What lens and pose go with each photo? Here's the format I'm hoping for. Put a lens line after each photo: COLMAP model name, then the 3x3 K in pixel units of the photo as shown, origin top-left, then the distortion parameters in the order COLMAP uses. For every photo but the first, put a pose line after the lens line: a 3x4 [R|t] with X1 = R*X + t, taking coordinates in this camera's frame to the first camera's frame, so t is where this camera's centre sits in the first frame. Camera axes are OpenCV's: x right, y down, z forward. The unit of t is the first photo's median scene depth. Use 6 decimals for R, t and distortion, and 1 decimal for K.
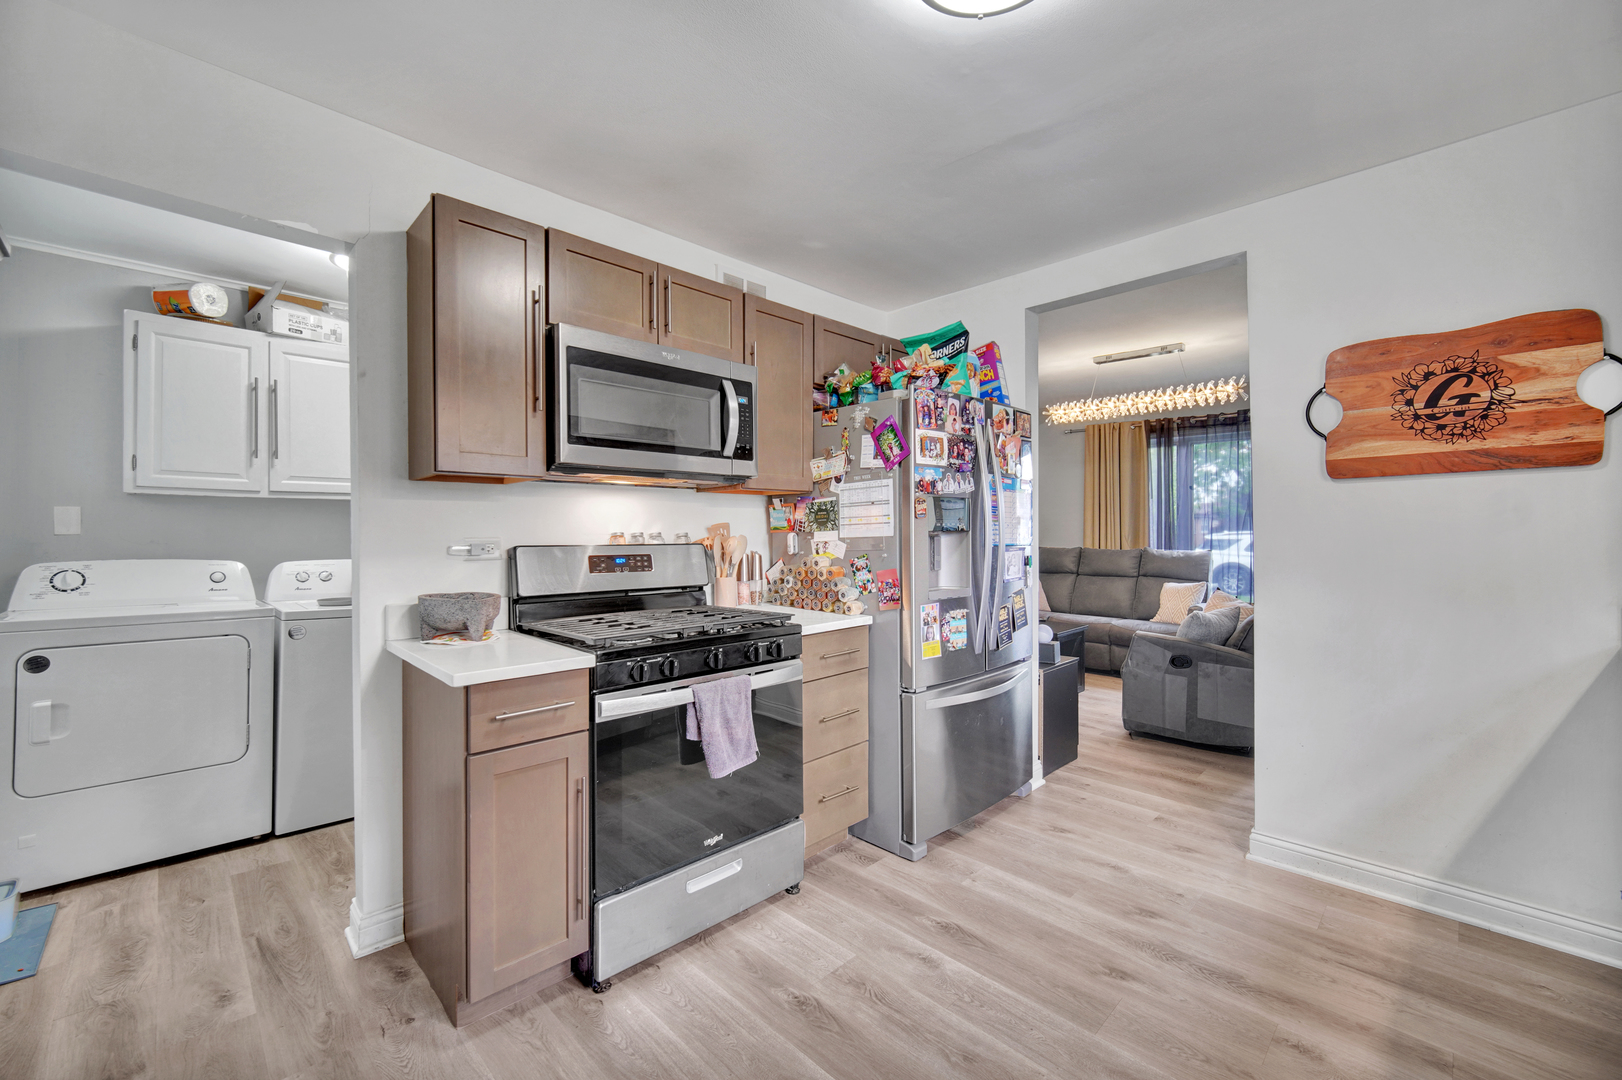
lens RADIAL K [[662.4, 0, 811.0], [0, 662.4, 540.0], [0, 0, 1]] dist [-0.002329, -0.000022]
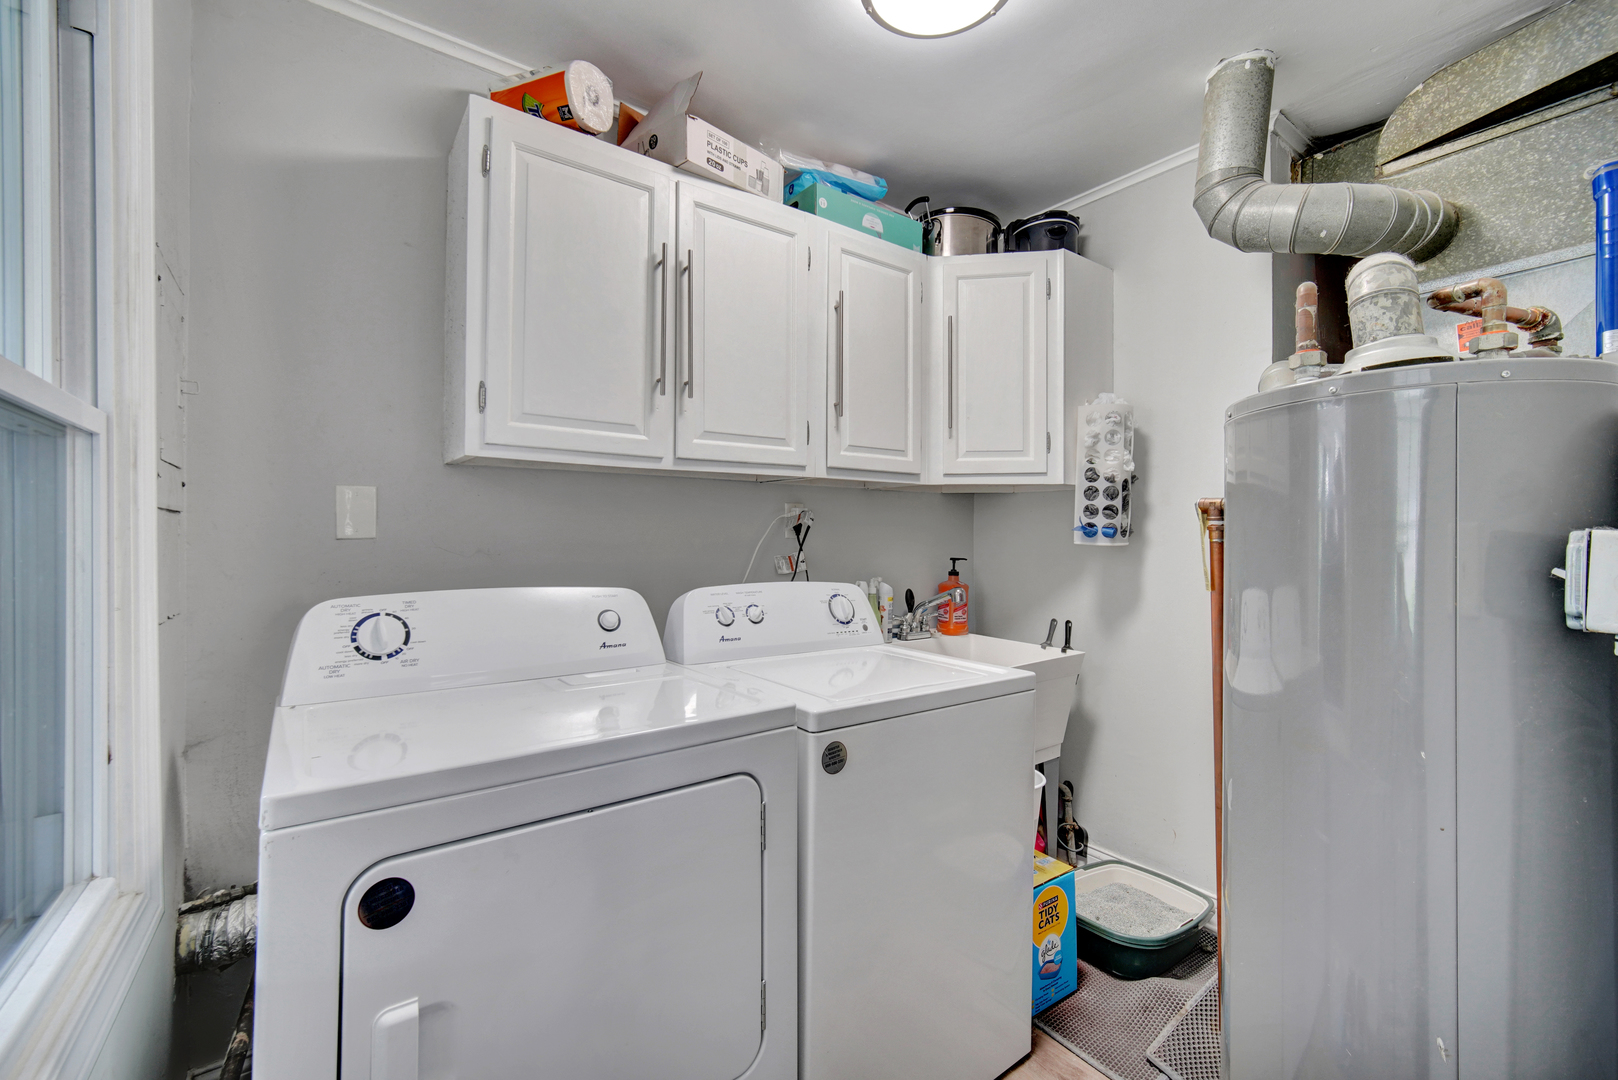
lens RADIAL K [[657.8, 0, 809.0], [0, 657.8, 540.0], [0, 0, 1]] dist [-0.011511, -0.000116]
pose [[0.990458, -0.005121, -0.137721, -0.670350], [0.004278, 0.999970, -0.006414, -0.003308], [0.137750, 0.005764, 0.990450, 0.509309]]
